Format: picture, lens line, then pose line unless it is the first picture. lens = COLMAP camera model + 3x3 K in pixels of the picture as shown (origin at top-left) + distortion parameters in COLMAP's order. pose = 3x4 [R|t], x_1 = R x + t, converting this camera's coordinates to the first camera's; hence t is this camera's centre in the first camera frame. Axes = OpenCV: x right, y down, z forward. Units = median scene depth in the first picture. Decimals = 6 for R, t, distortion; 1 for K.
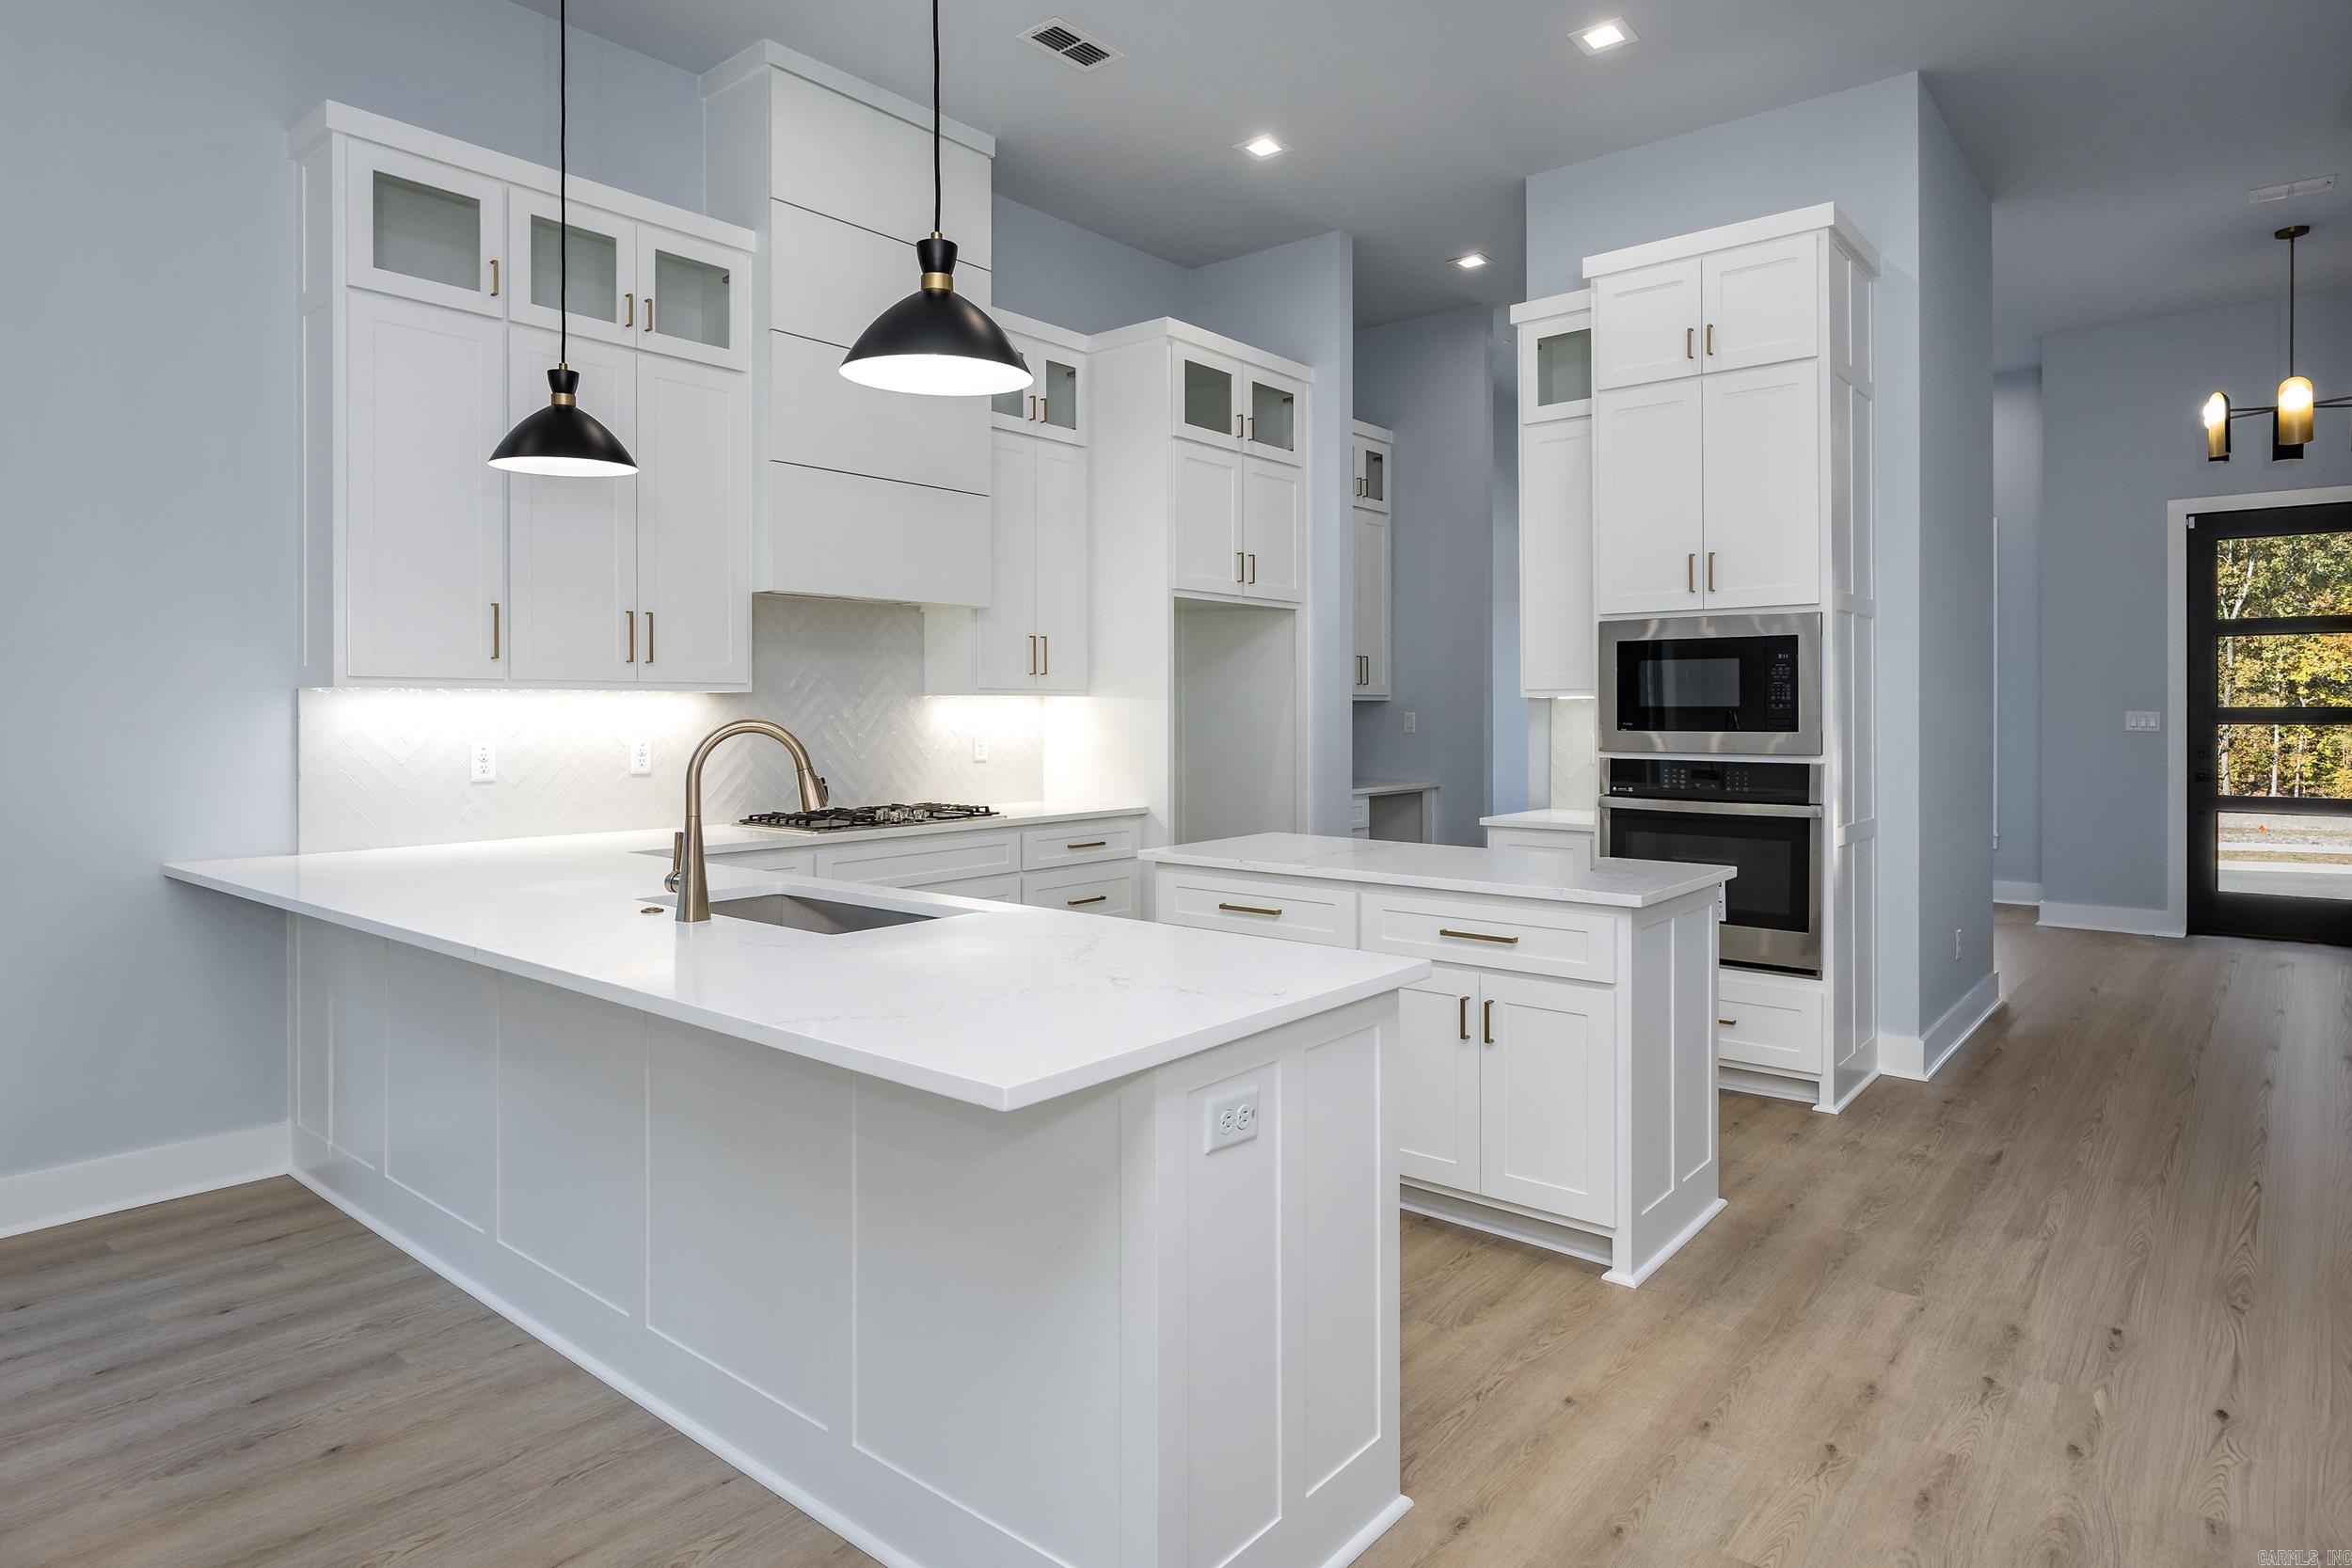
lens RADIAL K [[1287.3, 0, 1191.6], [0, 1287.3, 716.9], [0, 0, 1]] dist [-0.014555, 0.000534]
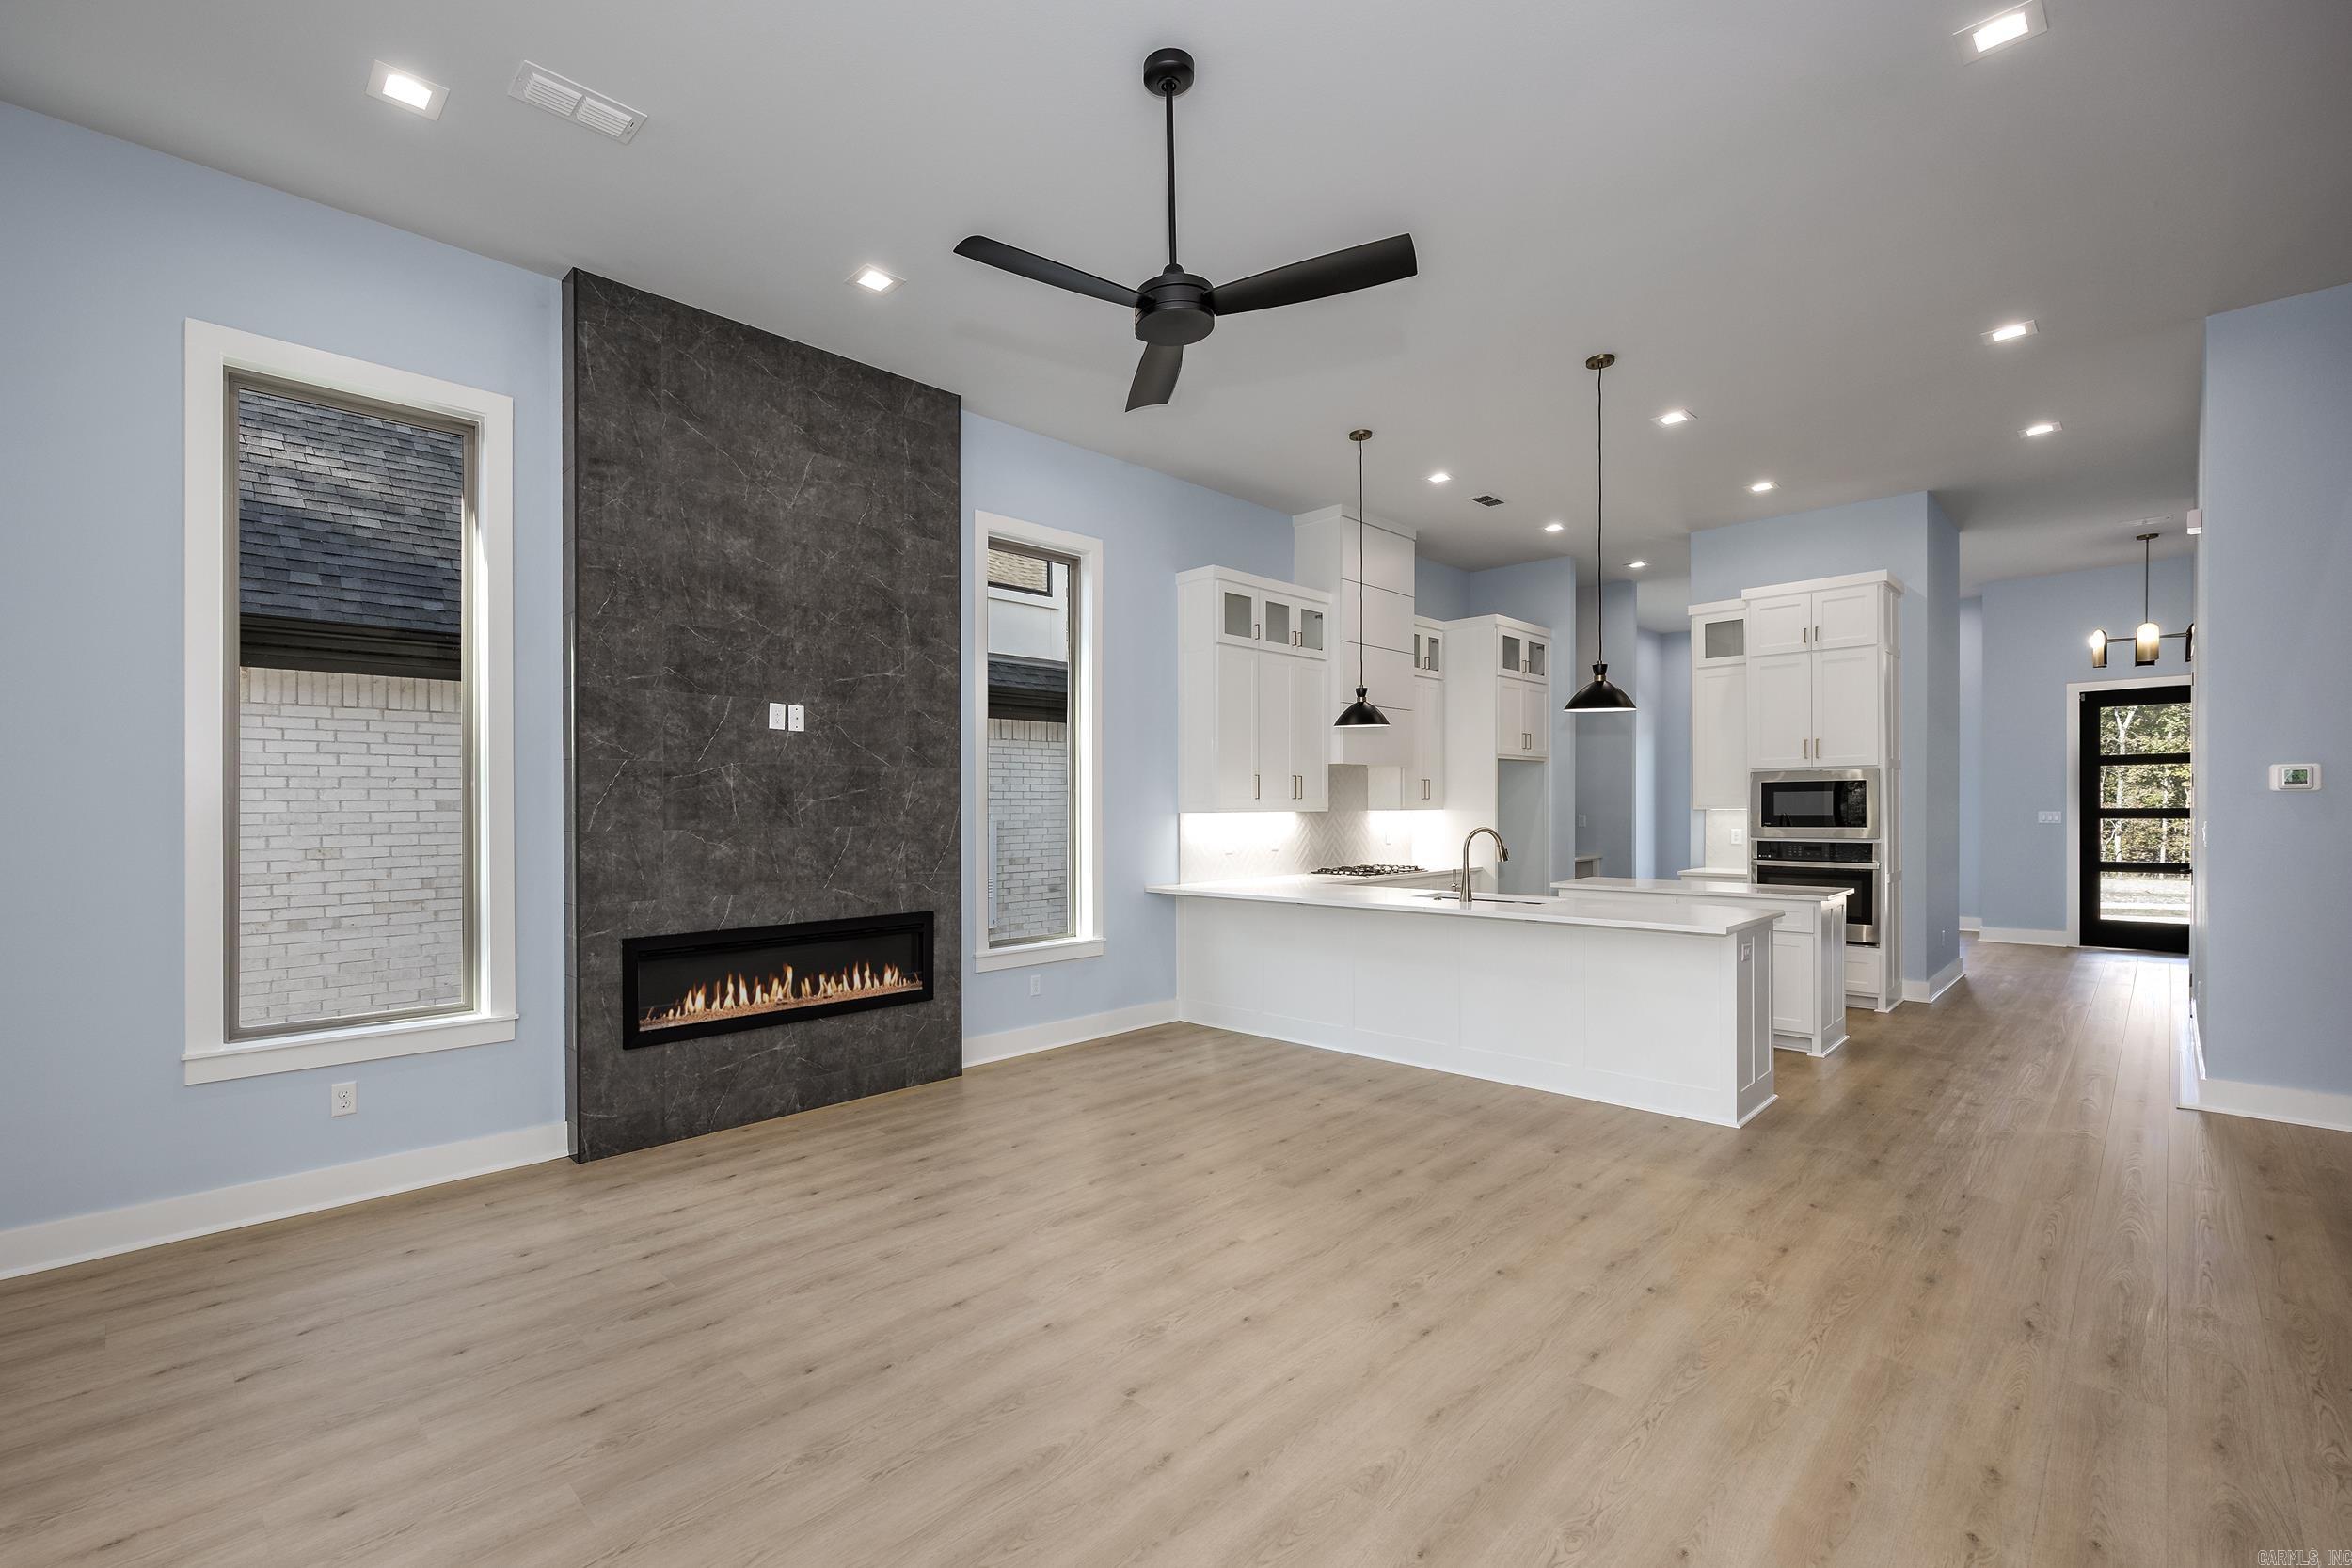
lens RADIAL K [[959.7, 0, 1126.9], [0, 959.7, 821.3], [0, 0, 1]] dist [-0.014801, 0.000528]
pose [[0.991626, -0.005687, -0.129015, -0.439694], [0.007058, 0.999923, 0.010171, -0.019192], [0.128947, -0.010997, 0.991591, -0.575947]]
